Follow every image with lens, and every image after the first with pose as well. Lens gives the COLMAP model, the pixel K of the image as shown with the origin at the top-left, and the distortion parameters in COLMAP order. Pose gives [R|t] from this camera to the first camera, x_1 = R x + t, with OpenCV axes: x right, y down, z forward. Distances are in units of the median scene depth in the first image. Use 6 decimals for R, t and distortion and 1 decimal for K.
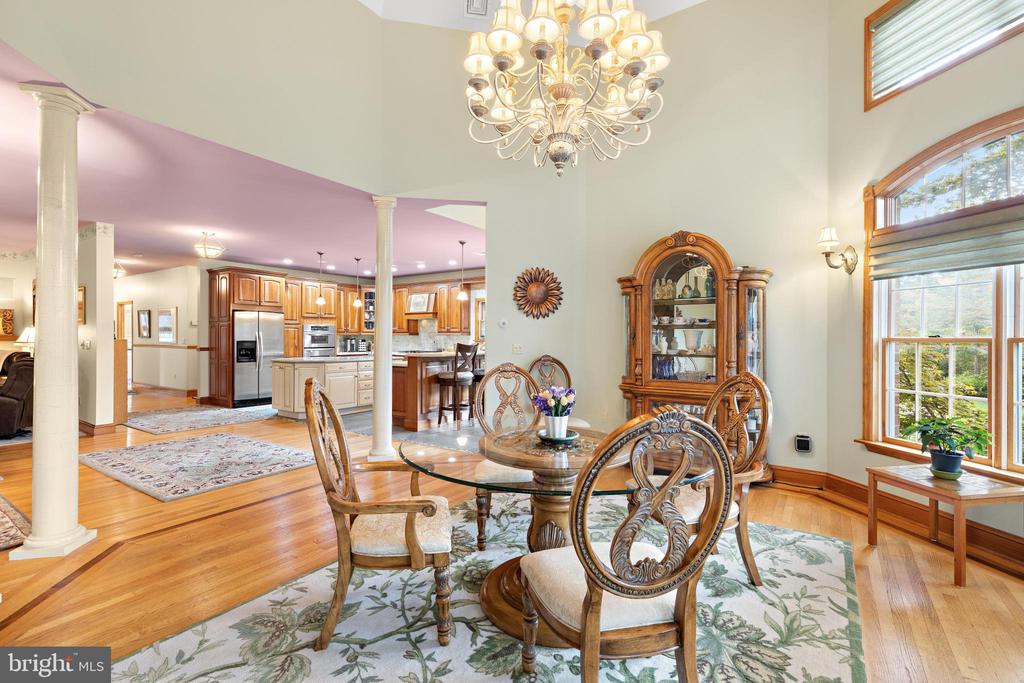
lens RADIAL K [[454.1, 0, 510.1], [0, 454.1, 339.0], [0, 0, 1]] dist [-0.005512, -0.000212]
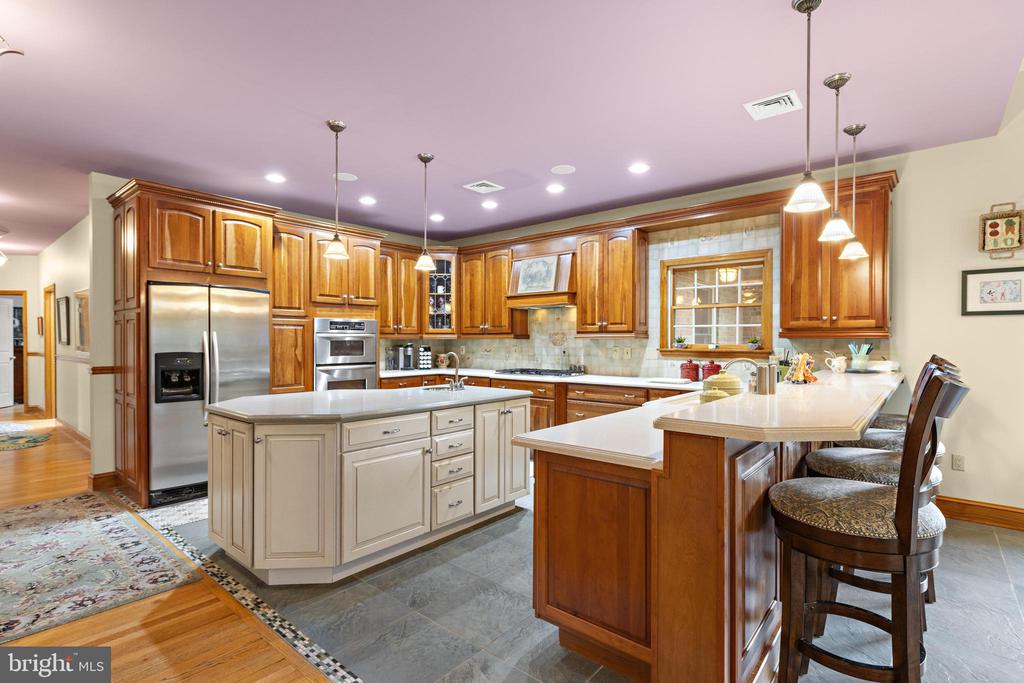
lens RADIAL K [[496.5, 0, 509.4], [0, 496.5, 344.4], [0, 0, 1]] dist [0.000720, -0.000736]
pose [[0.993251, -0.002132, -0.115966, -0.180342], [0.002414, 0.999994, 0.002296, -0.003645], [0.115961, -0.002560, 0.993250, 0.483875]]
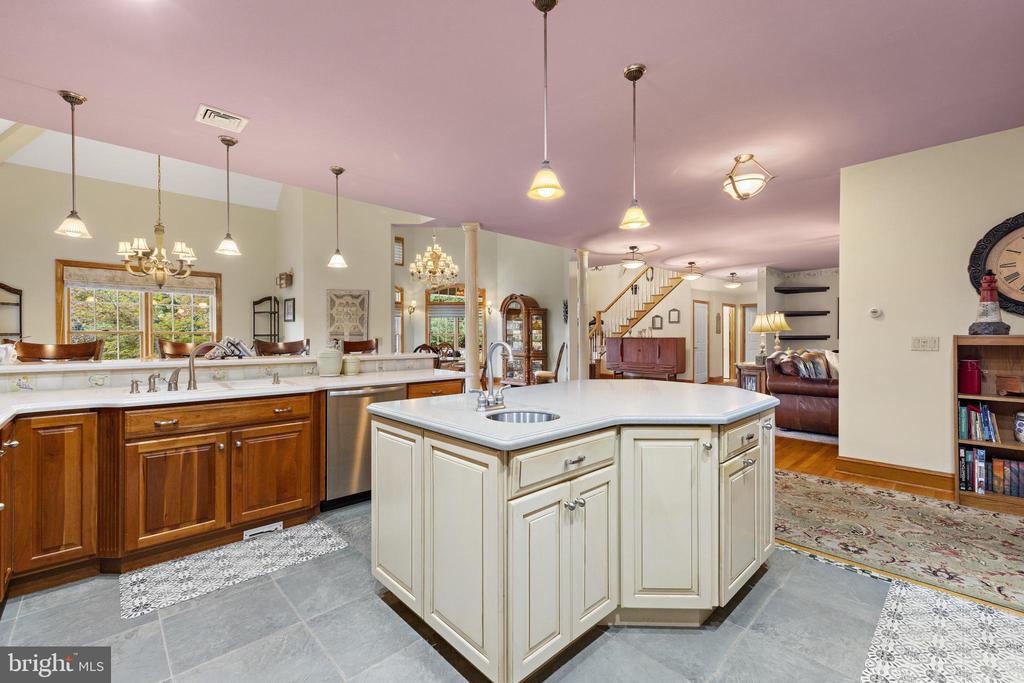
lens RADIAL K [[435.7, 0, 507.7], [0, 435.7, 336.0], [0, 0, 1]] dist [-0.002442, 0.001047]
pose [[-0.974780, -0.004346, 0.223125, -0.324660], [-0.003797, 0.999989, 0.002892, 0.001008], [-0.223135, 0.001972, -0.974786, 1.086922]]
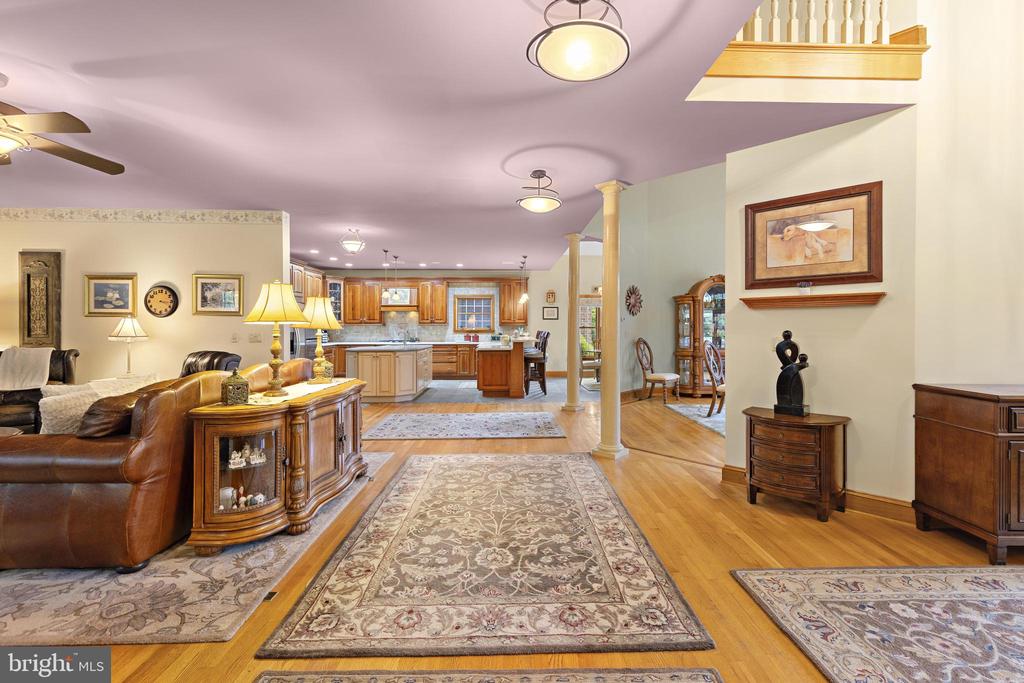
lens RADIAL K [[435.7, 0, 520.2], [0, 435.7, 332.3], [0, 0, 1]] dist [-0.002442, 0.001047]
pose [[0.810883, -0.010992, 0.585105, -0.623938], [0.005467, 0.999922, 0.011209, -0.003124], [-0.585183, -0.005890, 0.810880, -0.023434]]
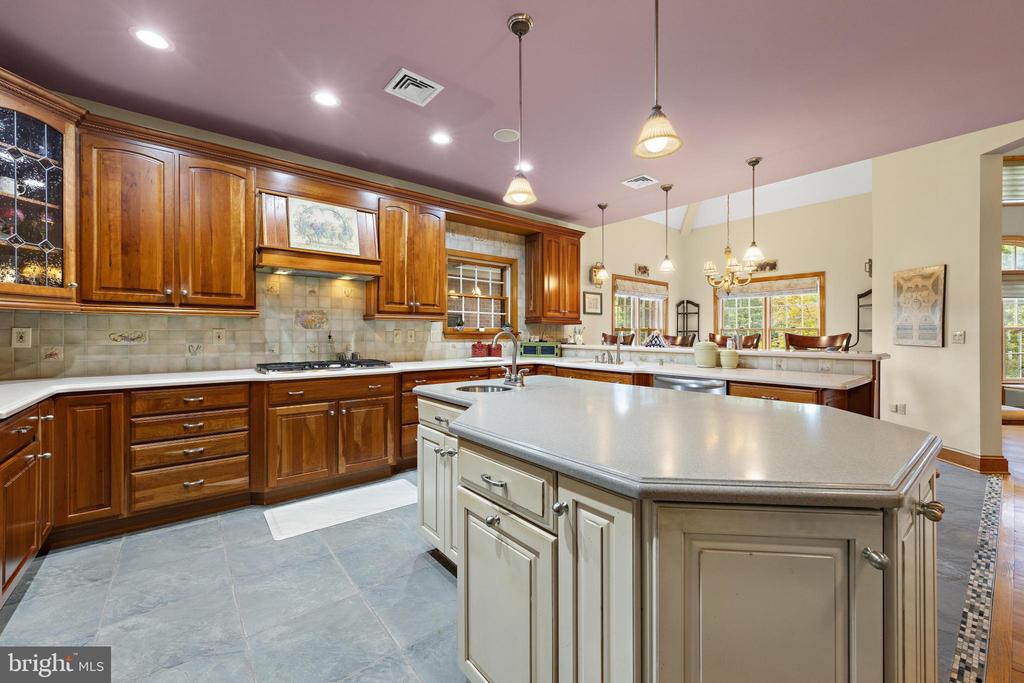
lens RADIAL K [[406.7, 0, 519.0], [0, 406.7, 336.0], [0, 0, 1]] dist [0.001533, 0.000069]
pose [[0.281799, -0.007209, 0.959446, -0.500297], [0.004766, 0.999970, 0.006113, 0.005126], [-0.959461, 0.002850, 0.281825, 0.824435]]
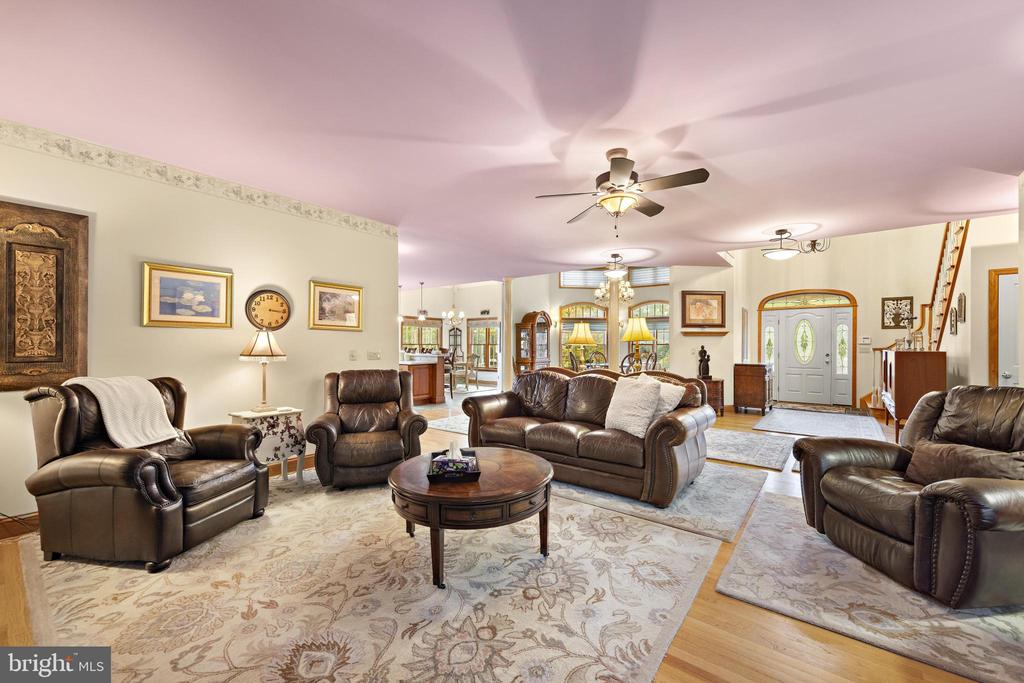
lens RADIAL K [[404.8, 0, 521.7], [0, 404.8, 343.7], [0, 0, 1]] dist [0.008355, -0.000359]
pose [[0.068656, -0.002646, 0.997637, -1.041563], [0.002864, 0.999993, 0.002455, -0.005914], [-0.997636, 0.002689, 0.068663, 0.404998]]
